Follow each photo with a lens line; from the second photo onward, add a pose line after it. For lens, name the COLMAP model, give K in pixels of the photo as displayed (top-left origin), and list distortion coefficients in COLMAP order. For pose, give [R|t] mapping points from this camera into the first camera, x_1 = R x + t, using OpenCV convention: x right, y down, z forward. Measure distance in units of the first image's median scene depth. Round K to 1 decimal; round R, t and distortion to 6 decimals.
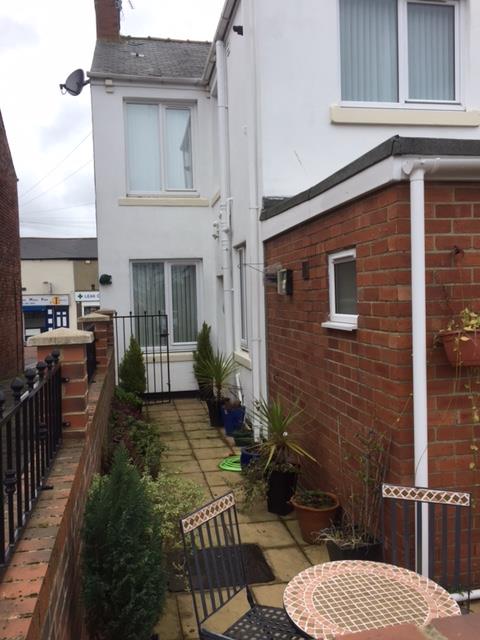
lens RADIAL K [[558.6, 0, 240.0], [0, 558.6, 320.0], [0, 0, 1]] dist [0.011080, 0.000976]
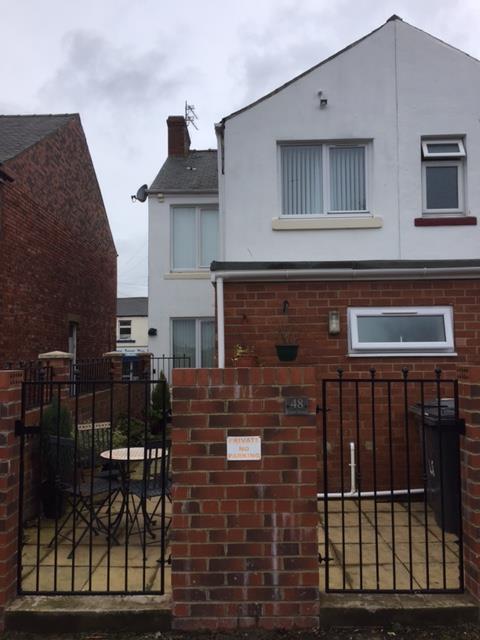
lens RADIAL K [[535.0, 0, 240.0], [0, 535.0, 320.0], [0, 0, 1]] dist [0.004163, 0.000888]
pose [[0.981313, 0.002528, -0.192399, 0.230244], [-0.021470, 0.995109, -0.096426, 0.023095], [0.191214, 0.098755, 0.976568, -0.270661]]
